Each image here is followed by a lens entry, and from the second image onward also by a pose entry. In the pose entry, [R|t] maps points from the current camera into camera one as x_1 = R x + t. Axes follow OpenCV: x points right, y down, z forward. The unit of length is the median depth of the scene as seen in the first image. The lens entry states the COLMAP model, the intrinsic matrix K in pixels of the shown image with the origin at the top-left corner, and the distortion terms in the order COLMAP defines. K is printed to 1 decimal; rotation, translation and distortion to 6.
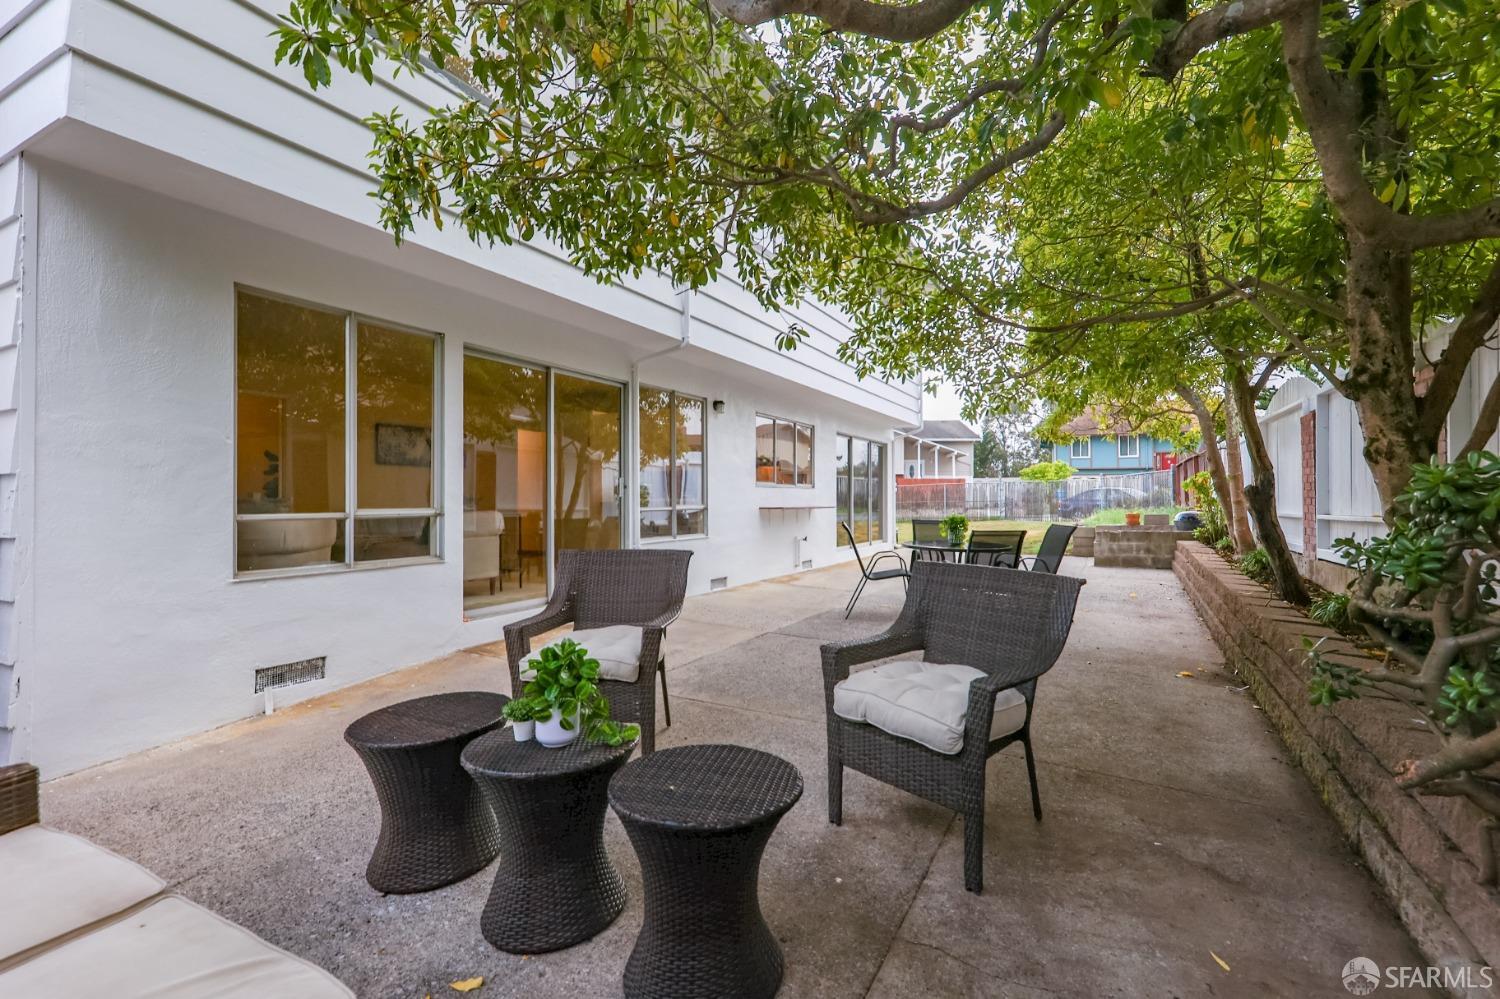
lens RADIAL K [[637.6, 0, 754.6], [0, 637.6, 494.1], [0, 0, 1]] dist [-0.003526, 0.000221]
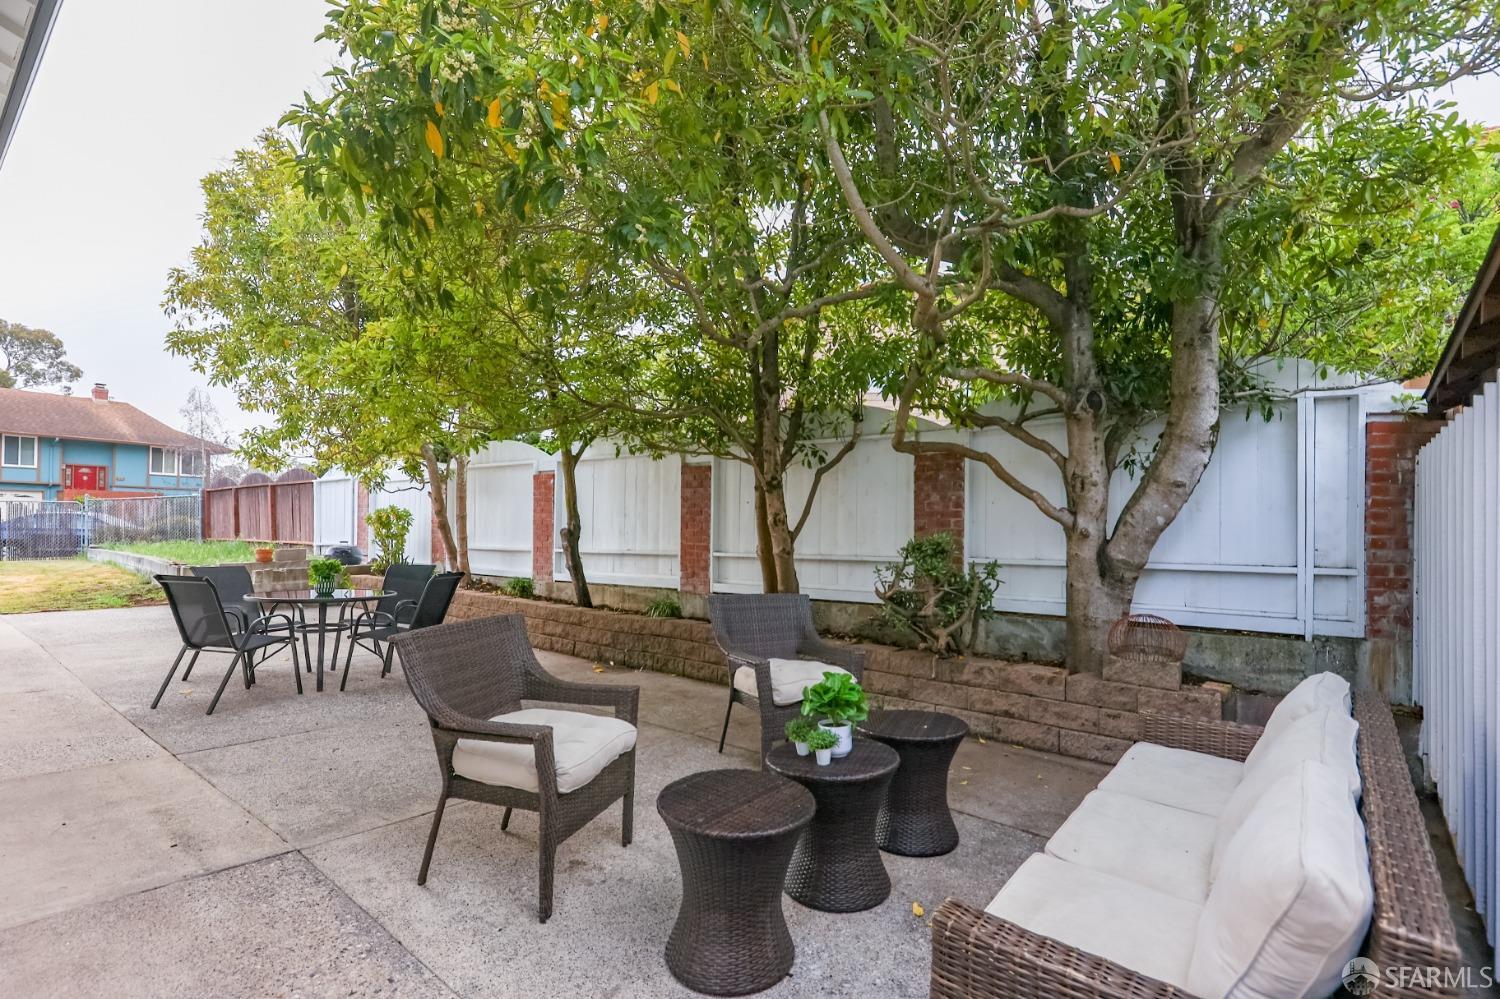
lens RADIAL K [[722.7, 0, 751.9], [0, 722.7, 511.7], [0, 0, 1]] dist [0.005027, 0.000569]
pose [[0.197210, 0.025291, 0.980035, -0.069811], [-0.015185, 0.999626, -0.022741, -0.002307], [-0.980244, -0.010397, 0.197520, 0.034717]]
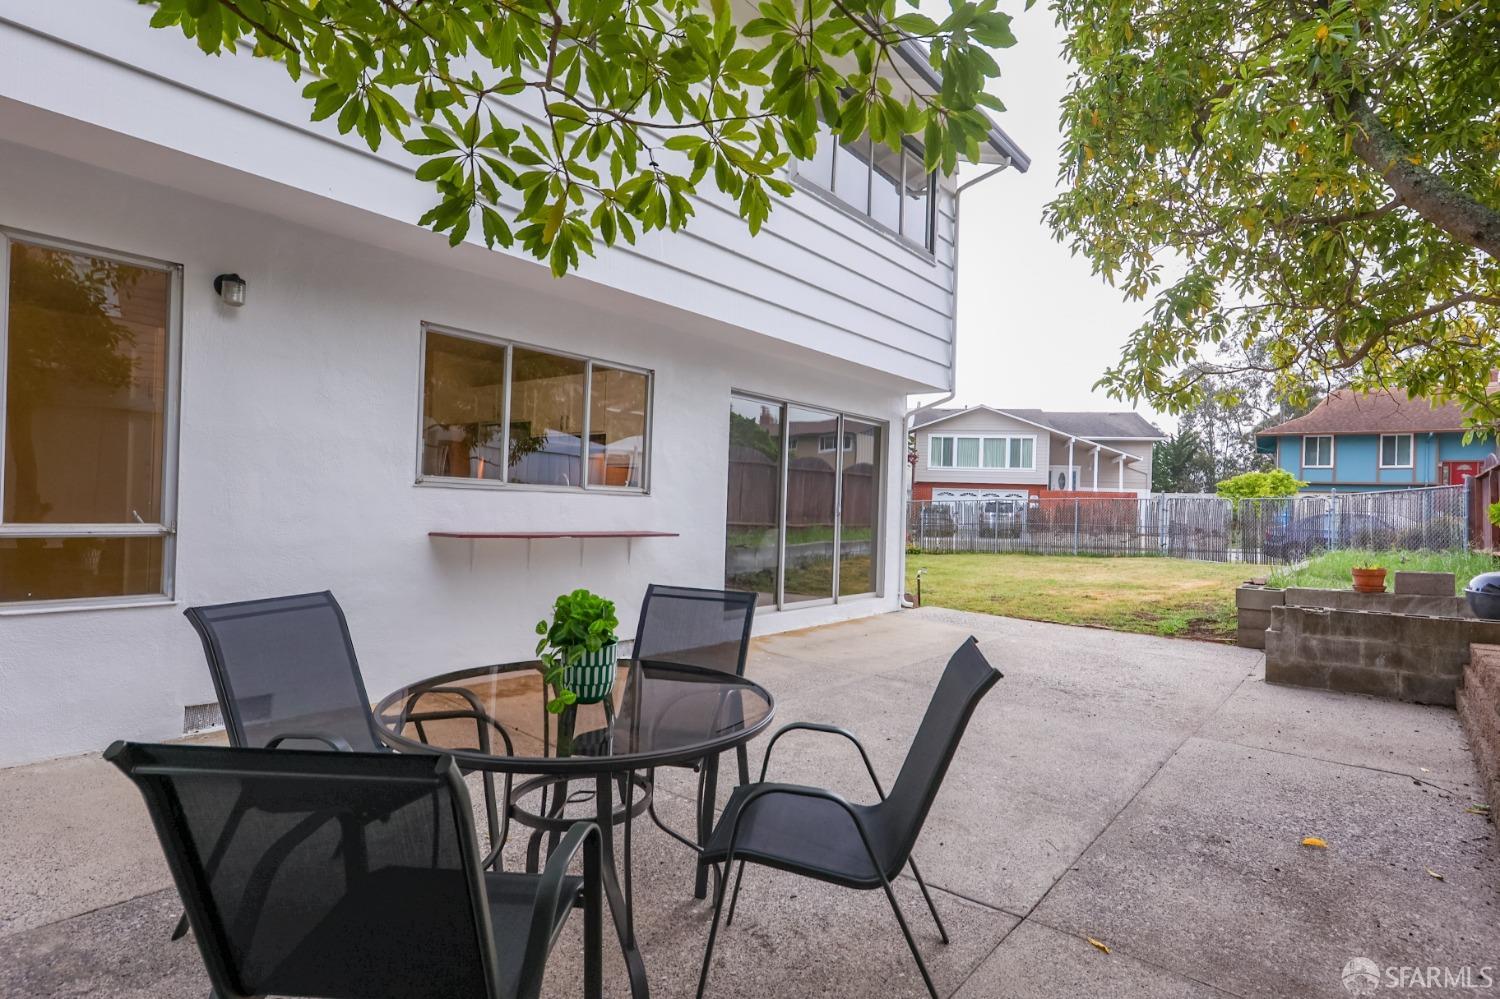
lens RADIAL K [[775.2, 0, 753.7], [0, 775.2, 508.3], [0, 0, 1]] dist [0.006341, -0.000373]
pose [[0.986452, 0.030757, -0.161142, 0.059629], [-0.029848, 0.999522, 0.008059, -0.001479], [0.161313, -0.003140, 0.986898, 0.090001]]
